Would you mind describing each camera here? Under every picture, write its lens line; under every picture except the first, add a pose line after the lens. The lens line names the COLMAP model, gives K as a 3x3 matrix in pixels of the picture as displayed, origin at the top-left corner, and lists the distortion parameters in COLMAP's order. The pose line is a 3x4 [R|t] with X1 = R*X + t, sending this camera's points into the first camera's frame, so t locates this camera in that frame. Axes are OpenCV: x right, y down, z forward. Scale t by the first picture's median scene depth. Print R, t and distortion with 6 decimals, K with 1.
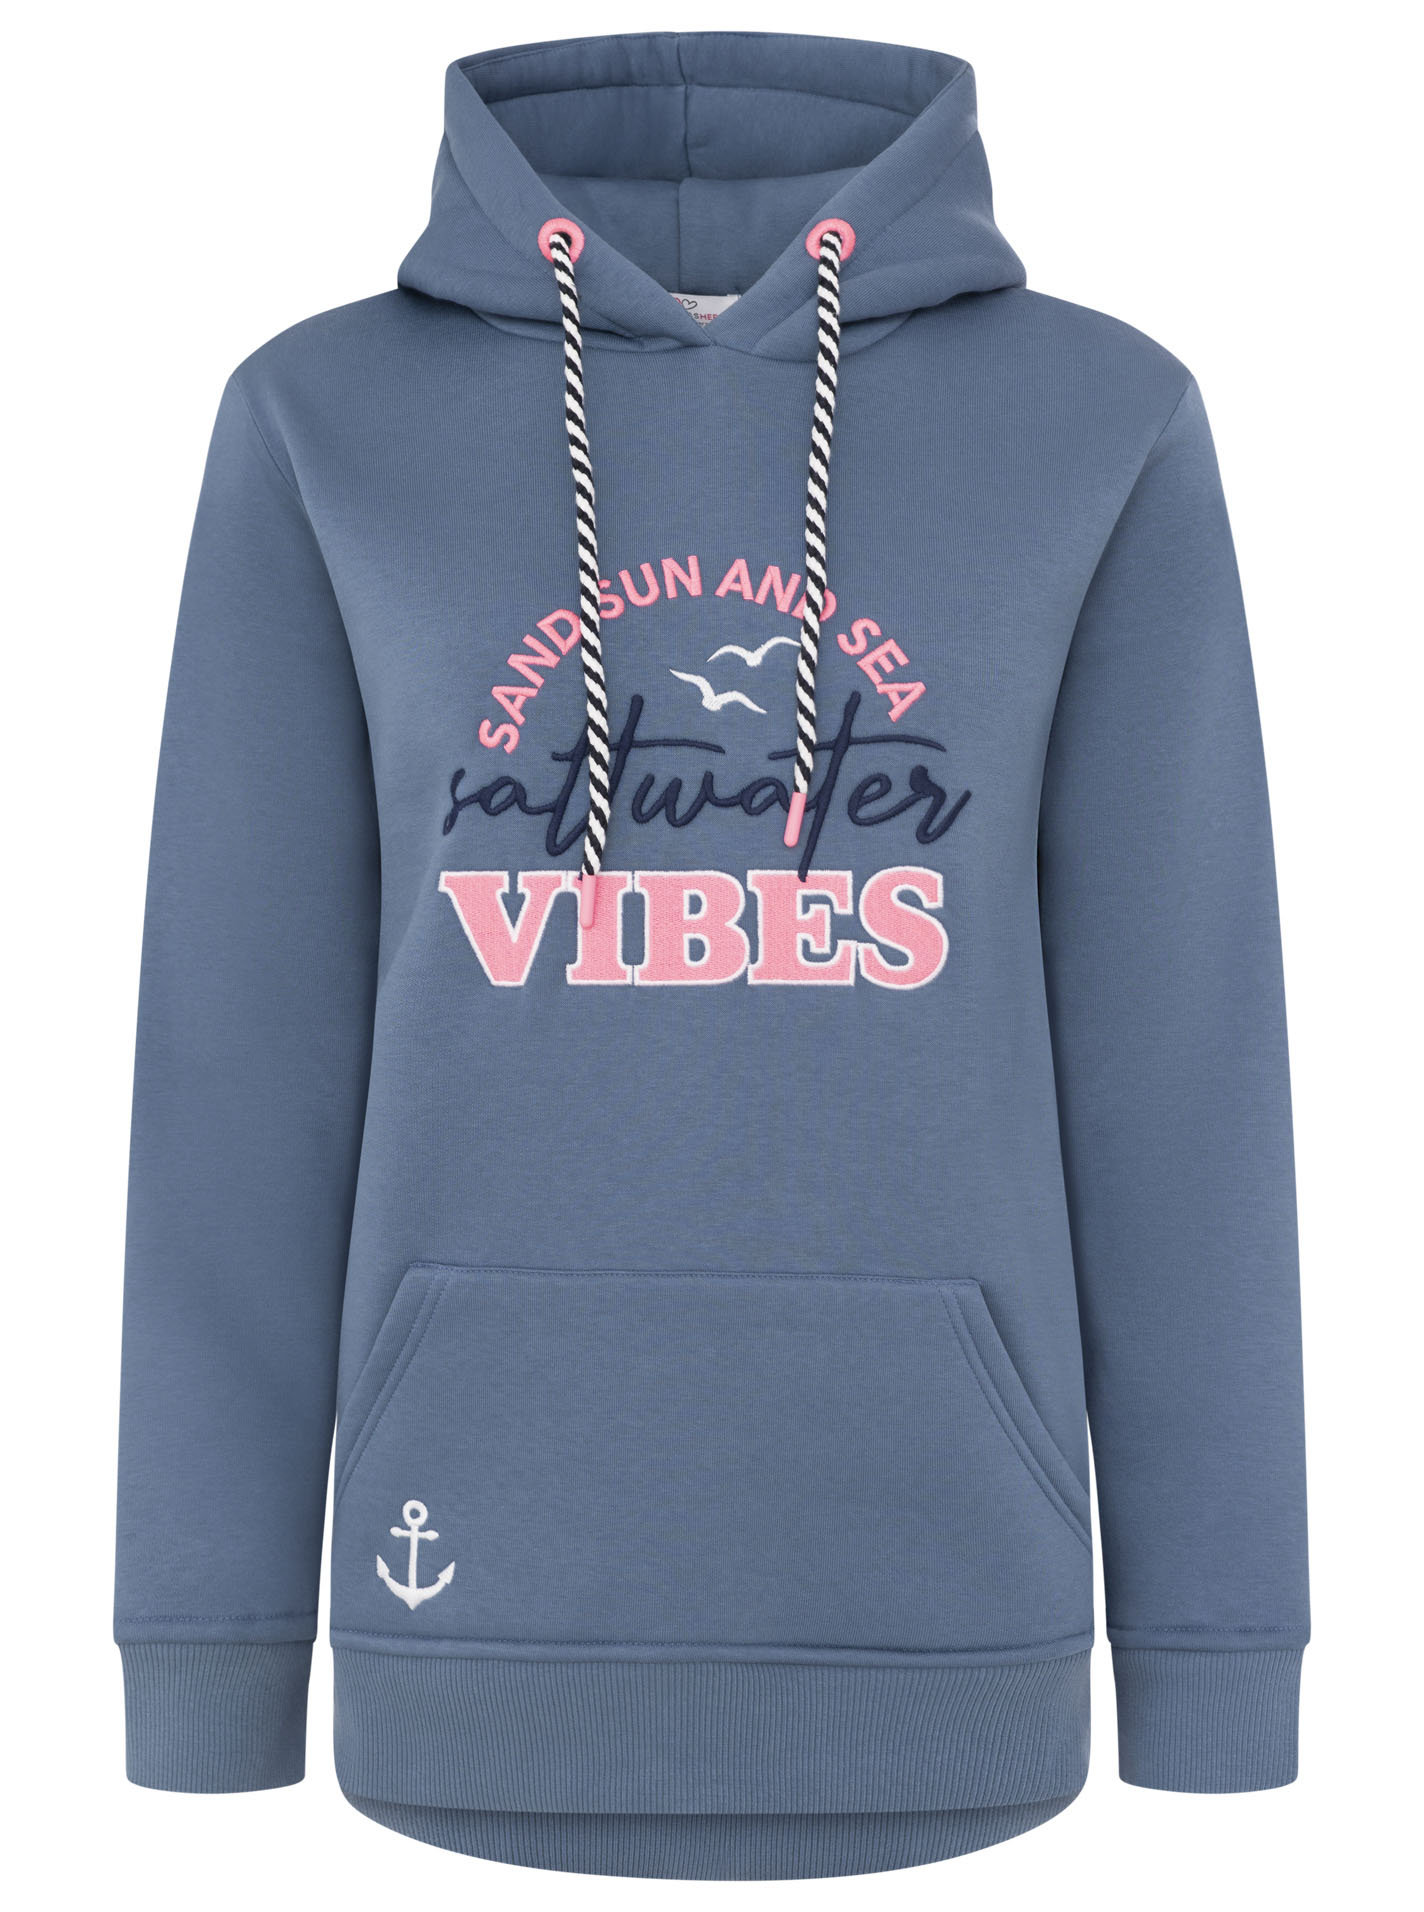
lens RADIAL K [[3231.5, 0, 712.0], [0, 3231.5, 956.0], [0, 0, 1]] dist [0.209779, -4.366201]
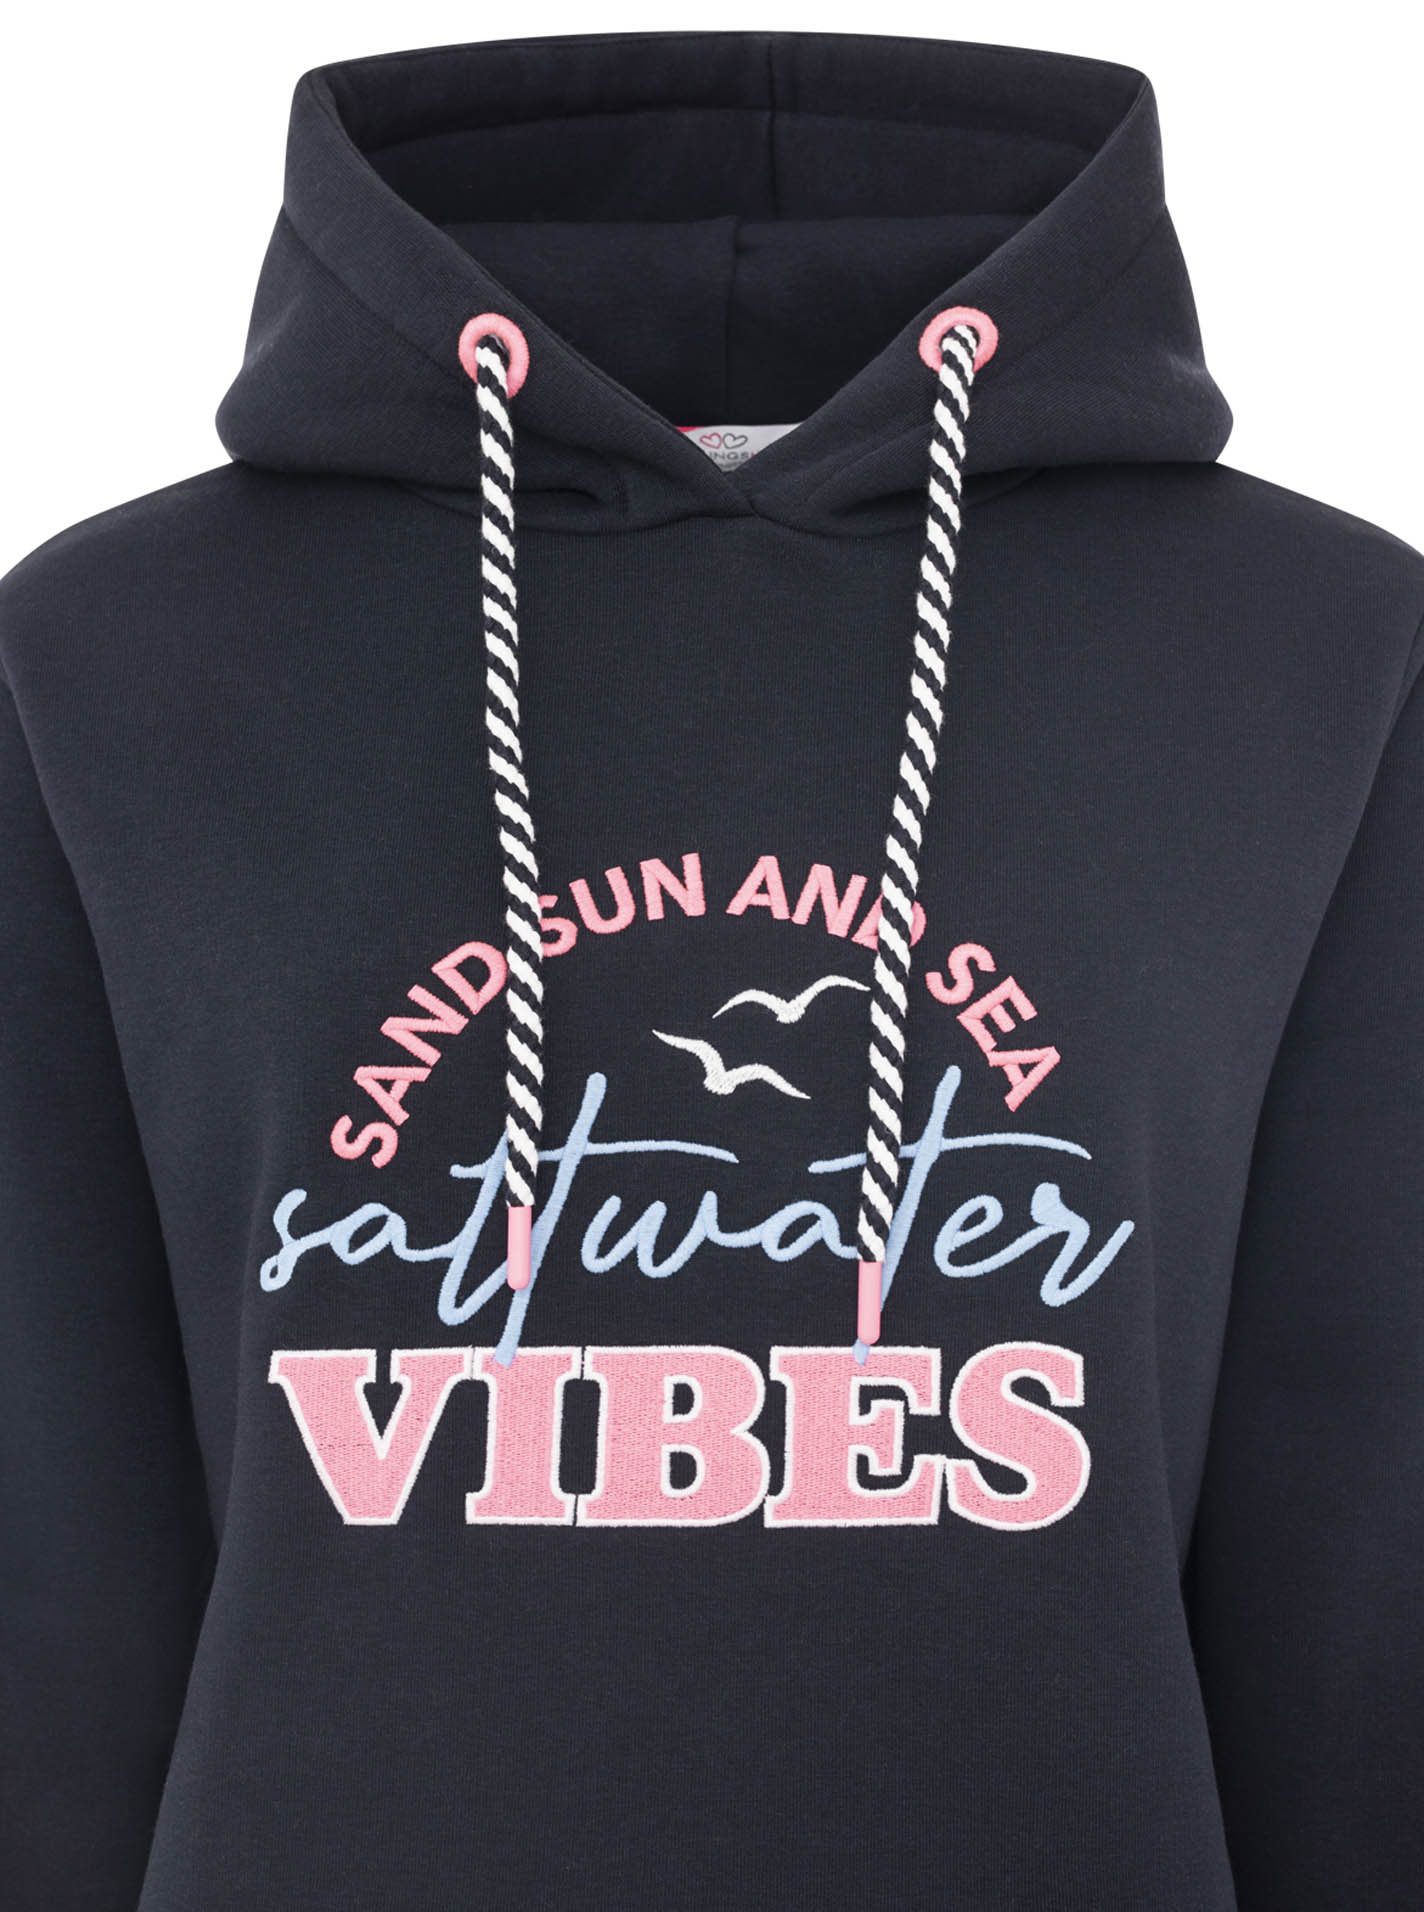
lens RADIAL K [[3231.5, 0, 712.0], [0, 3231.5, 956.0], [0, 0, 1]] dist [0.209779, -4.366201]
pose [[0.995886, -0.001599, 0.090605, -0.058117], [0.013952, 0.990628, -0.135875, -0.016020], [-0.089539, 0.136580, 0.986574, 0.360298]]
